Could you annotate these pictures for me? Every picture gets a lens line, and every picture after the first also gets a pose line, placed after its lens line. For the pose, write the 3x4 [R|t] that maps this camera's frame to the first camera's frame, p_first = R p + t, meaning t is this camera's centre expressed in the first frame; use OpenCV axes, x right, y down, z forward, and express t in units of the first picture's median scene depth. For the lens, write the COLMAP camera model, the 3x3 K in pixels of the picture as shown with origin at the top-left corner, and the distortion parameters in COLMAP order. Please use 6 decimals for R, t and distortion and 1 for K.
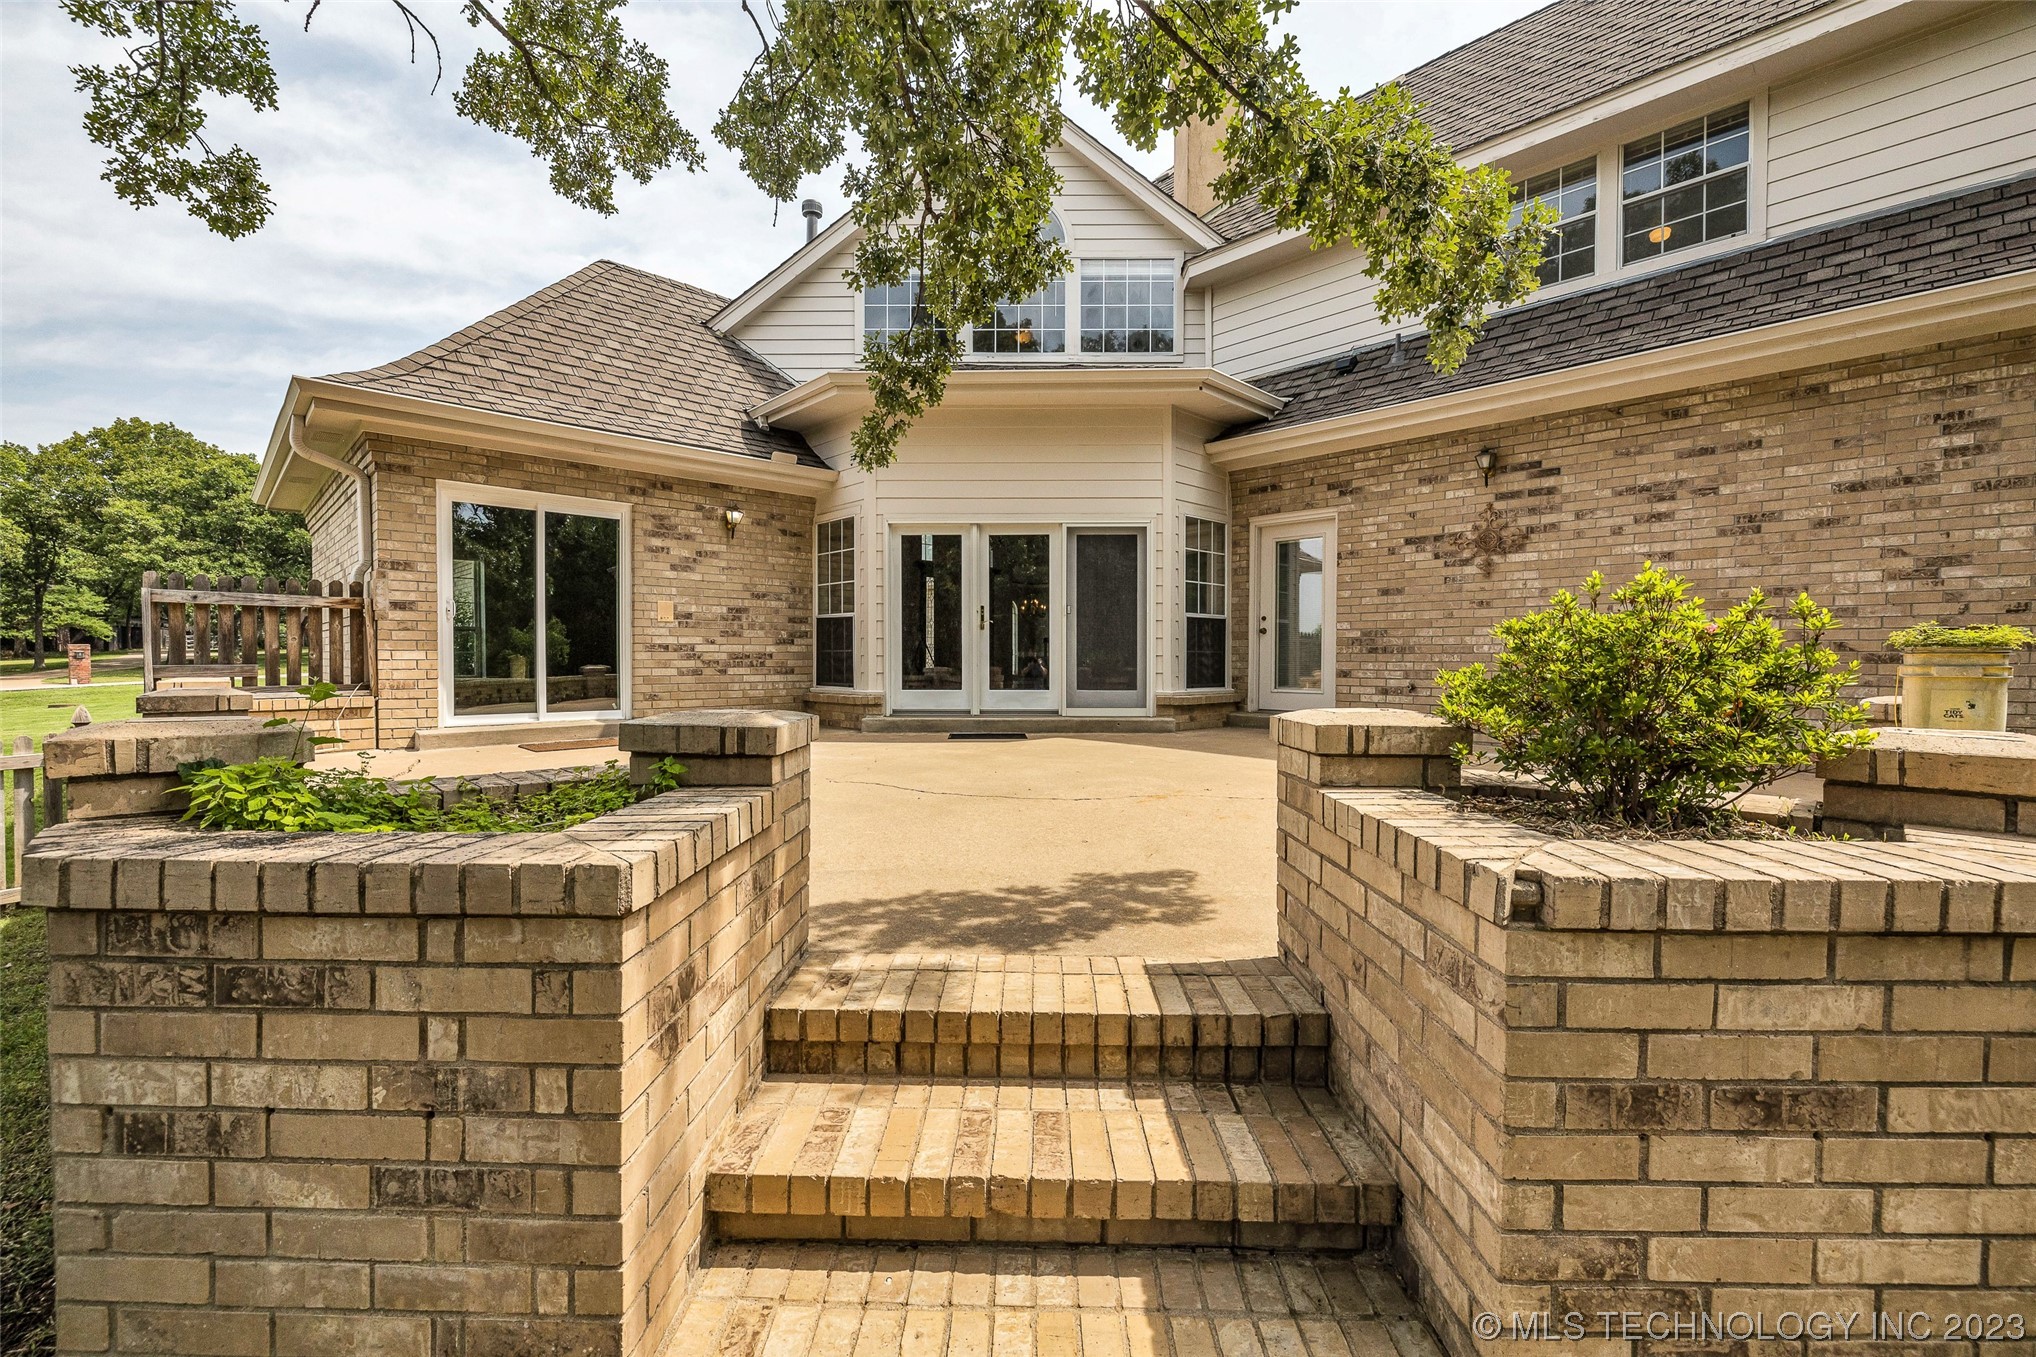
lens RADIAL K [[862.6, 0, 1012.3], [0, 862.6, 648.6], [0, 0, 1]] dist [-0.000500, 0.000208]
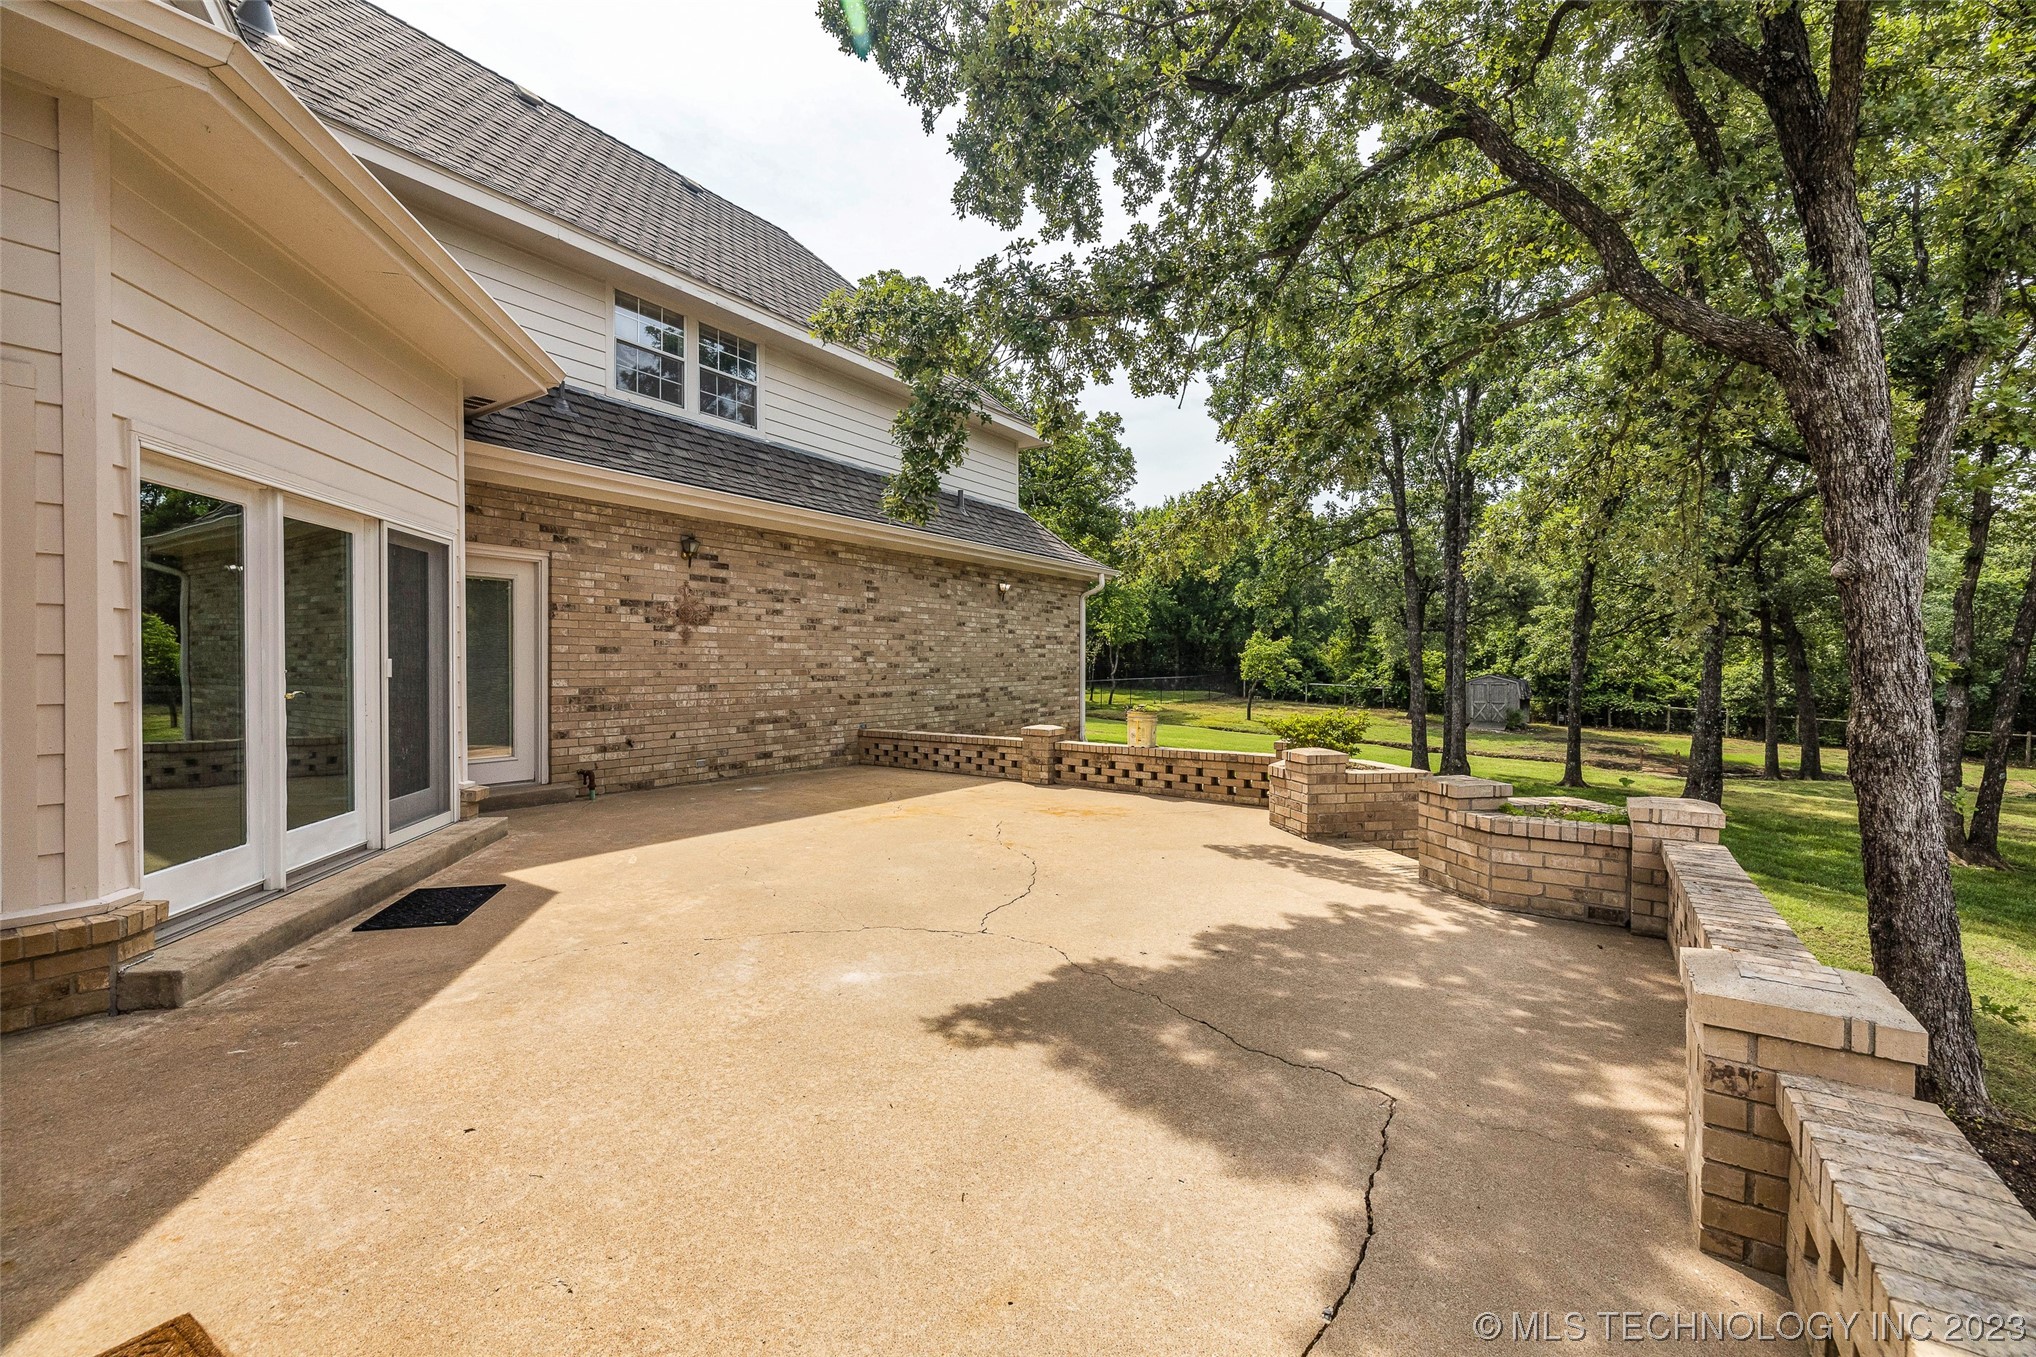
lens RADIAL K [[862.6, 0, 1012.3], [0, 862.6, 648.6], [0, 0, 1]] dist [-0.000500, 0.000208]
pose [[-0.233439, 0.007866, 0.972340, -0.690772], [-0.019743, 0.999723, -0.012827, -0.067143], [-0.972171, -0.022191, -0.233219, 0.815903]]
